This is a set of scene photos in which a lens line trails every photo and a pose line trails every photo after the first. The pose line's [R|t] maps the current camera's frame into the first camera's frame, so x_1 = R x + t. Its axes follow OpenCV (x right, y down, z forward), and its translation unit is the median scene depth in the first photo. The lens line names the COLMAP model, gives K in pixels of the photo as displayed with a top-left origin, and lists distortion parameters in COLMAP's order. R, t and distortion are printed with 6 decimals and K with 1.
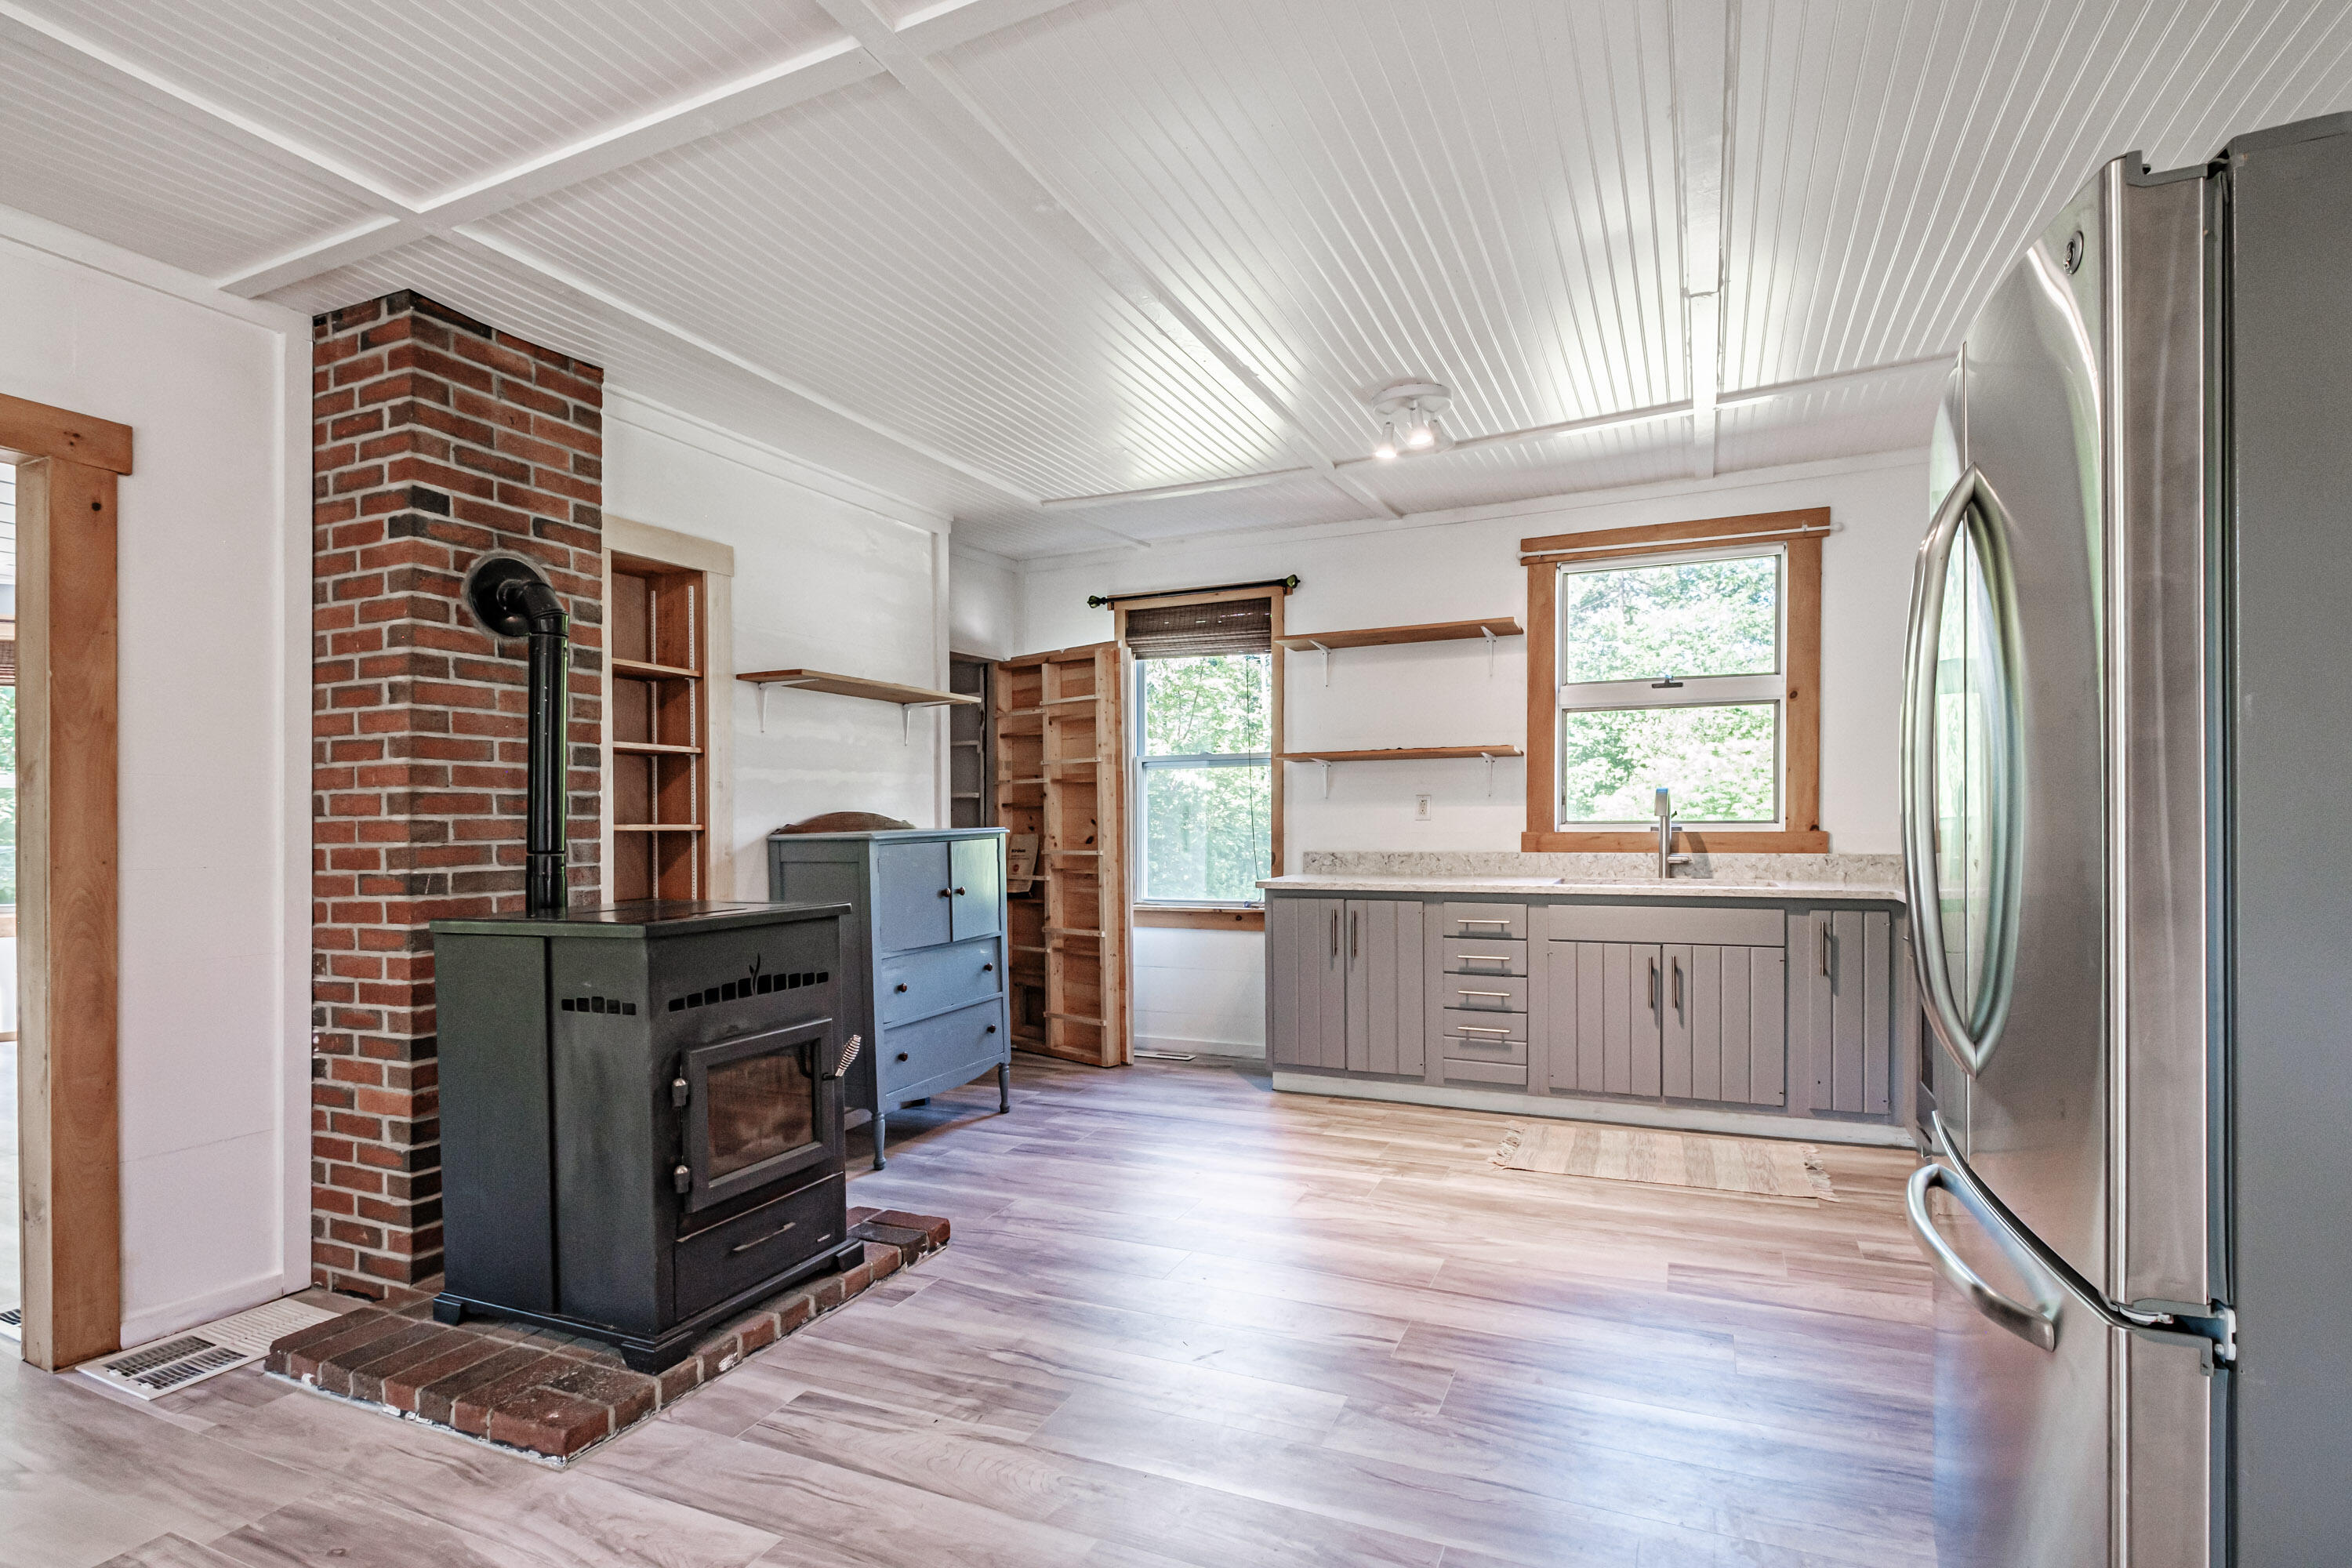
lens RADIAL K [[1119.1, 0, 1186.4], [0, 1119.1, 828.6], [0, 0, 1]] dist [0.008195, -0.004467]
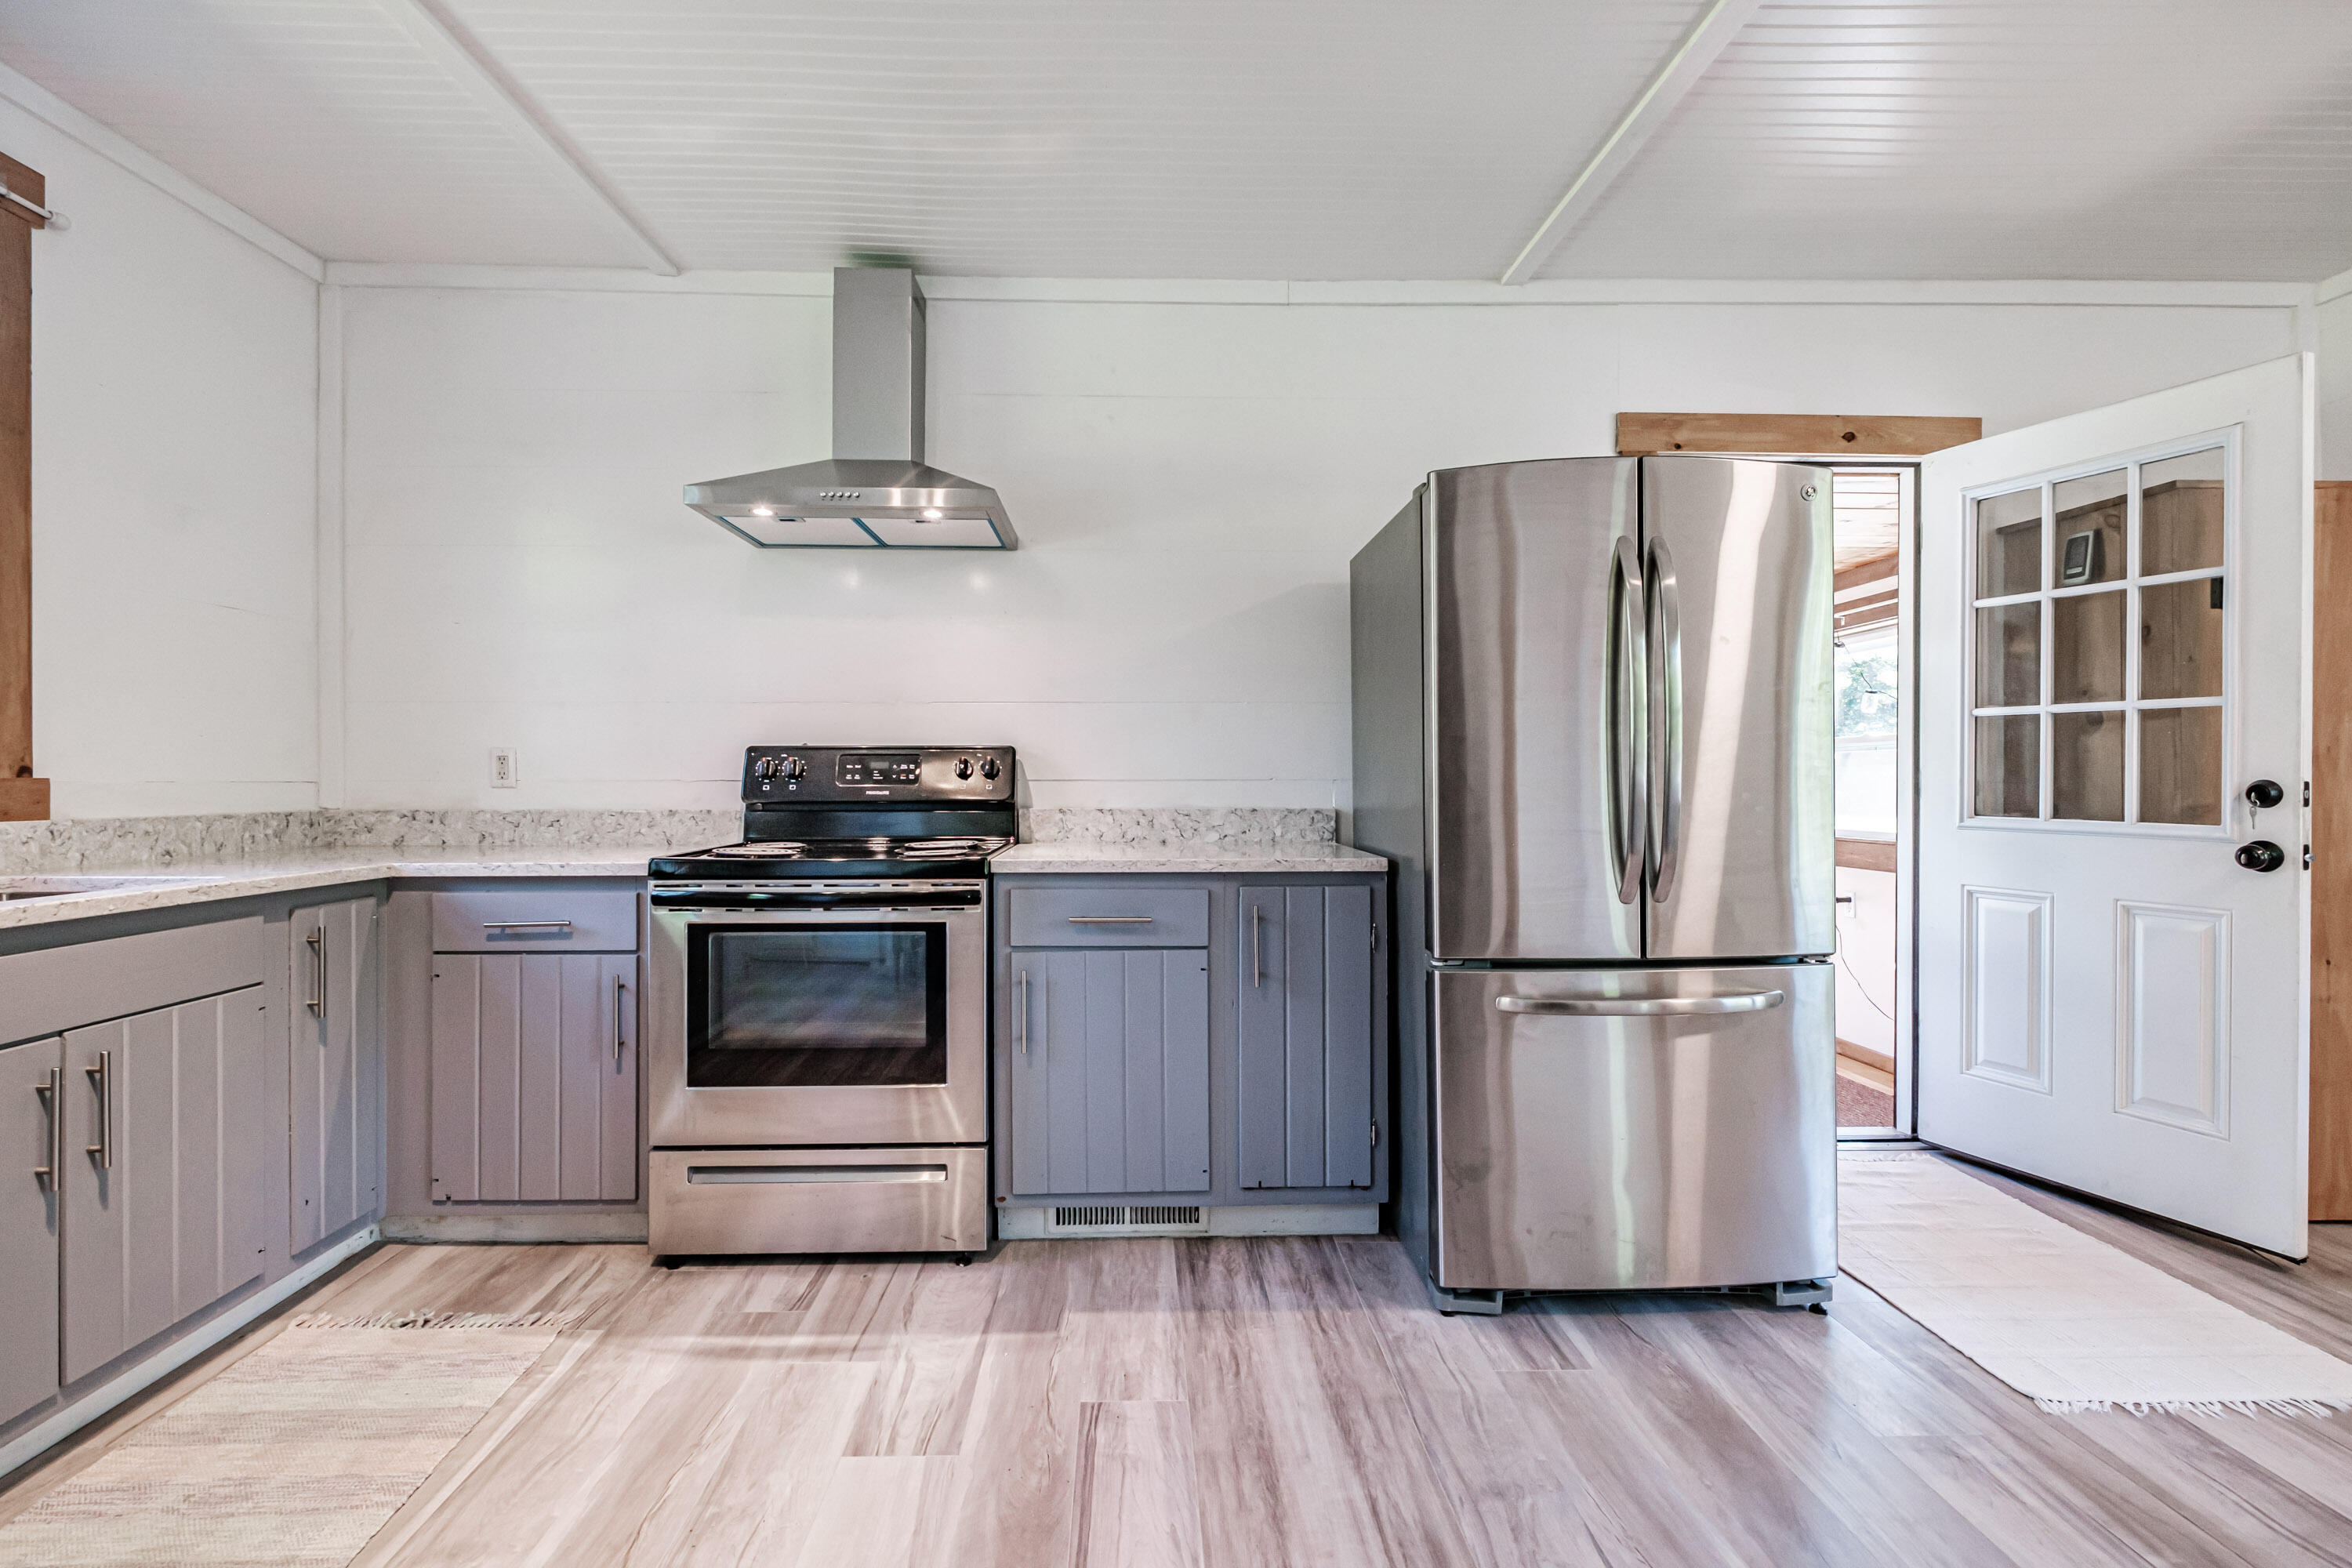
lens RADIAL K [[1030.8, 0, 1145.7], [0, 1030.8, 777.4], [0, 0, 1]] dist [0.004357, -0.003589]
pose [[-0.427897, 0.012886, 0.903736, -0.128188], [0.013000, 0.999883, -0.008102, 0.015398], [-0.903734, 0.008282, -0.428014, 0.879210]]
